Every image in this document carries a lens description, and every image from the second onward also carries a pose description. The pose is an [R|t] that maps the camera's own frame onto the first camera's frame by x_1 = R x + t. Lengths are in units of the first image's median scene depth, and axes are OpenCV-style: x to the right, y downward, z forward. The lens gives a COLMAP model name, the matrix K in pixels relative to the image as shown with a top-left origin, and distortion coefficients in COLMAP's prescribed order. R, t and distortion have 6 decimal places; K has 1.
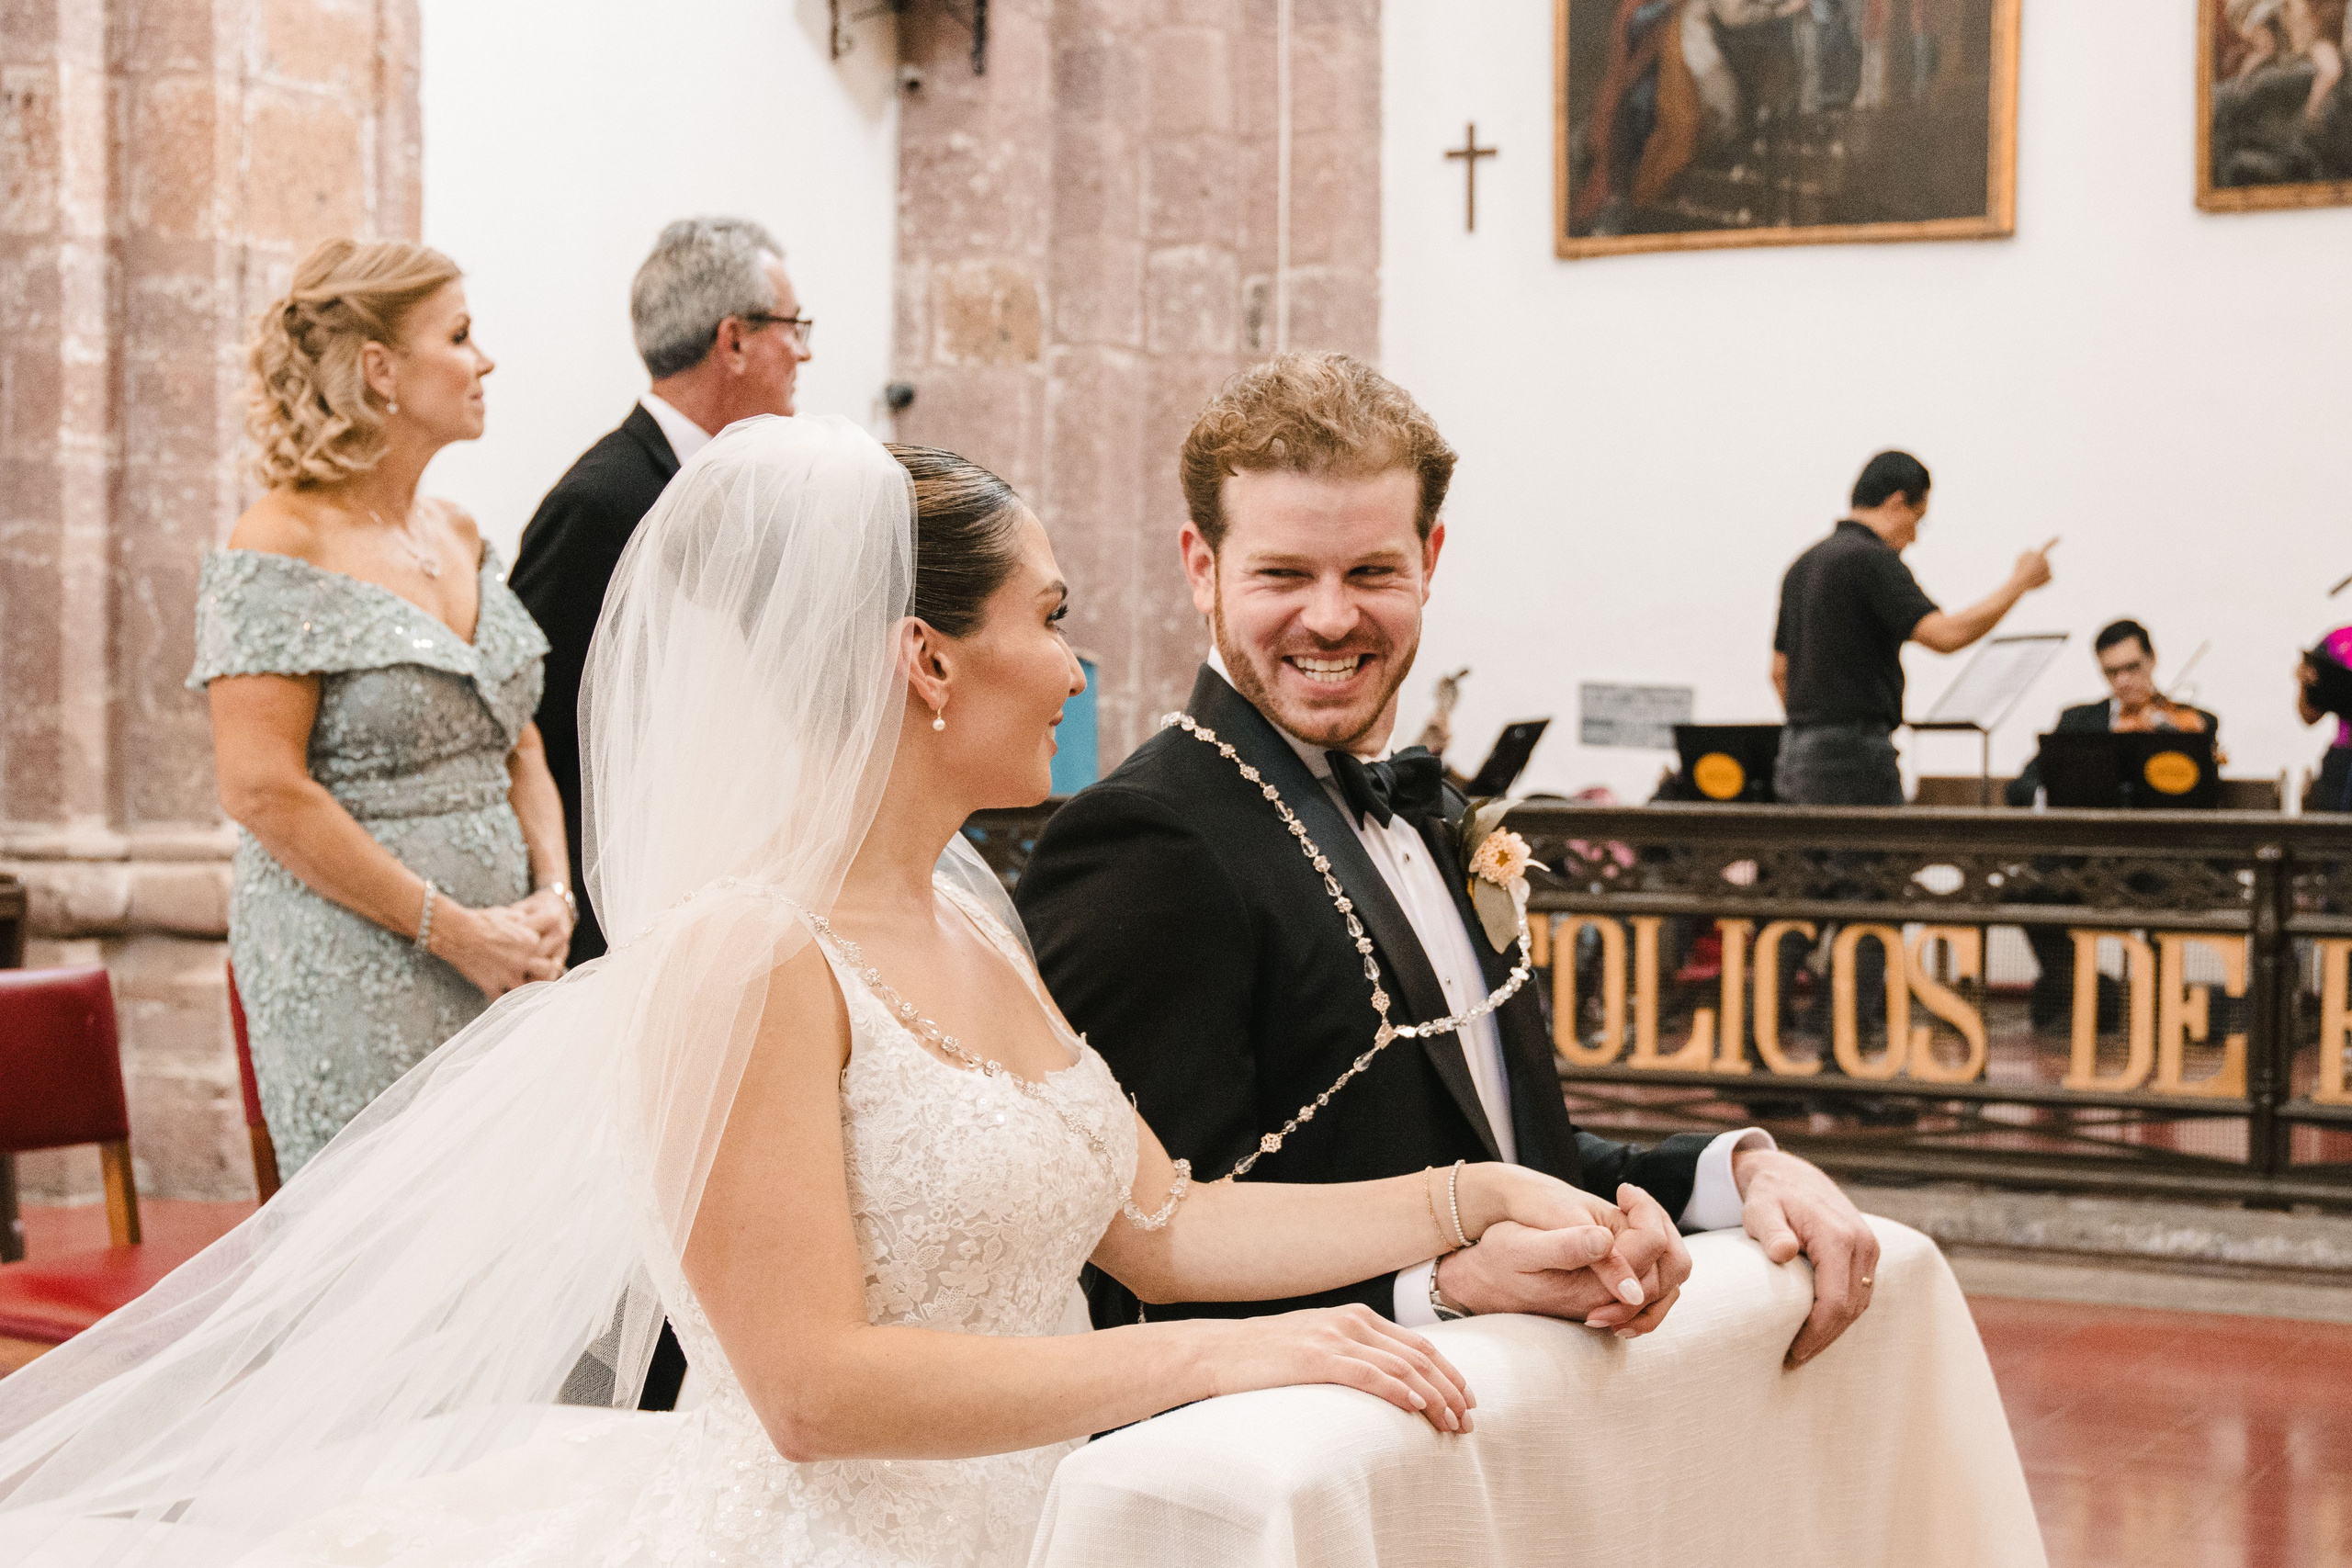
lens RADIAL K [[3722.2, 0, 1176.0], [0, 3722.2, 784.0], [0, 0, 1]] dist [0.144274, 0.008018]
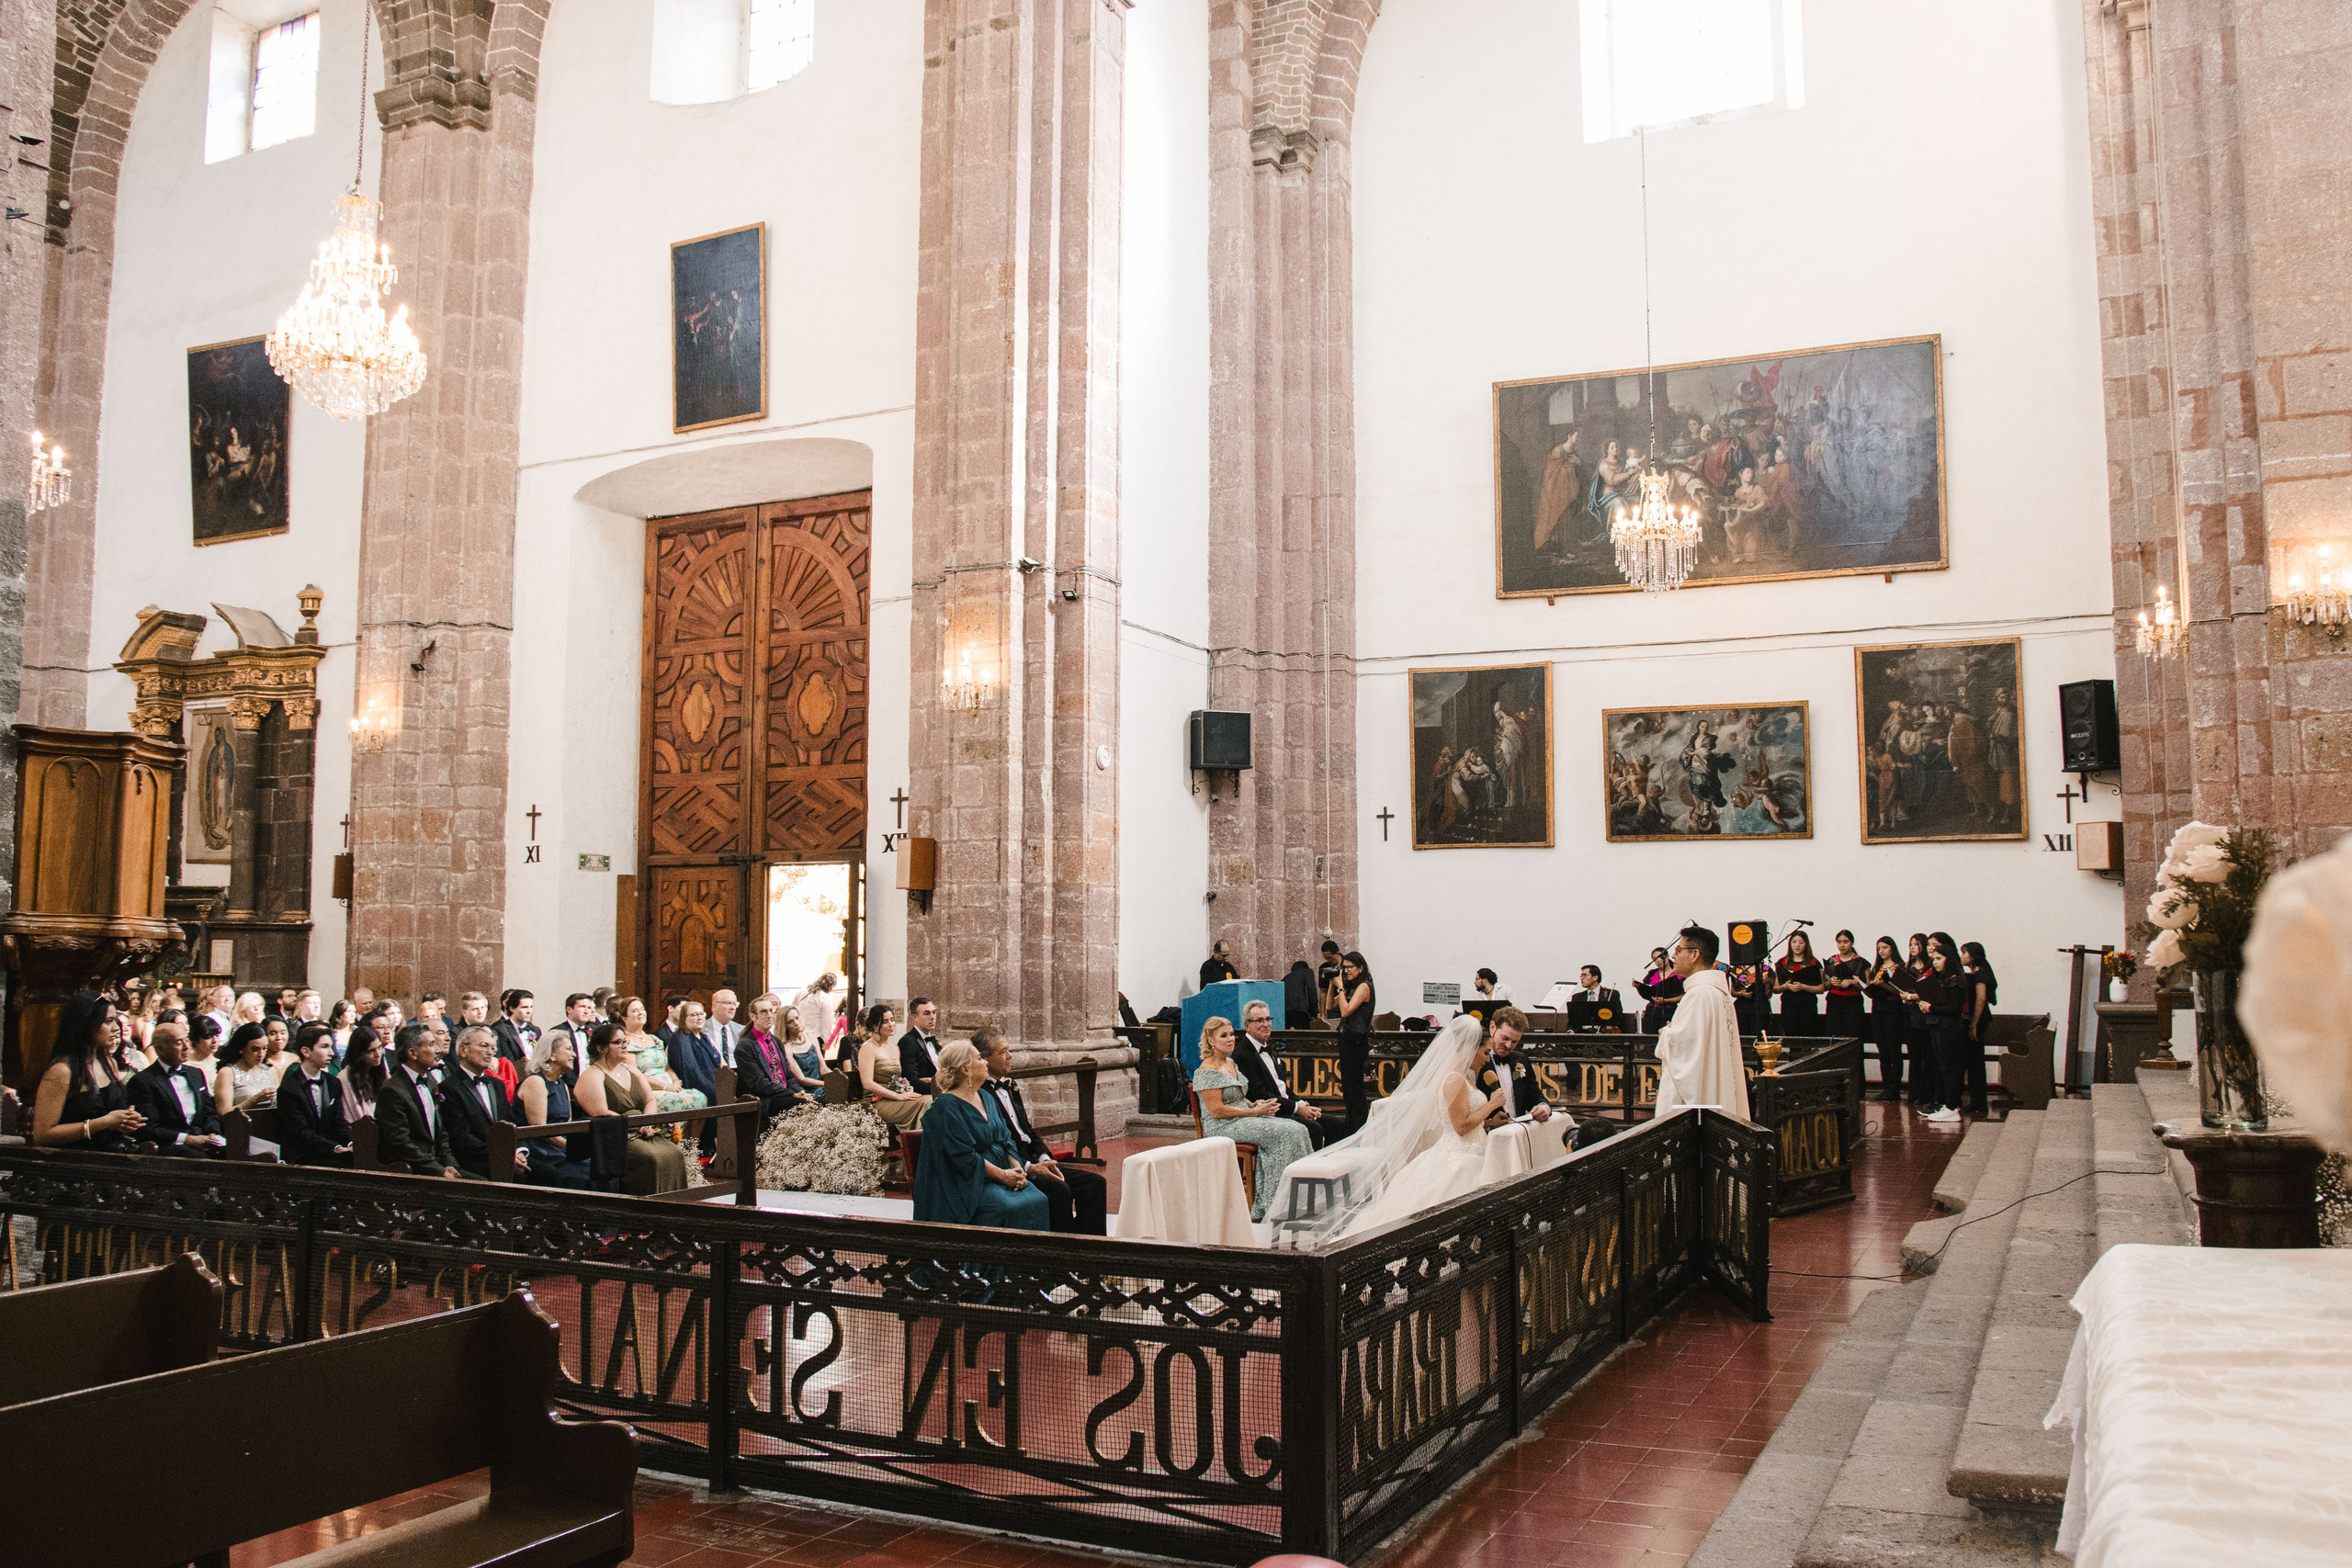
lens RADIAL K [[1920.4, 0, 1176.0], [0, 1920.4, 784.0], [0, 0, 1]] dist [-0.099535, 0.000126]
pose [[0.999397, -0.006827, 0.034051, -0.229782], [0.010189, 0.994977, -0.099584, -0.052676], [-0.033200, 0.099871, 0.994446, -0.920309]]
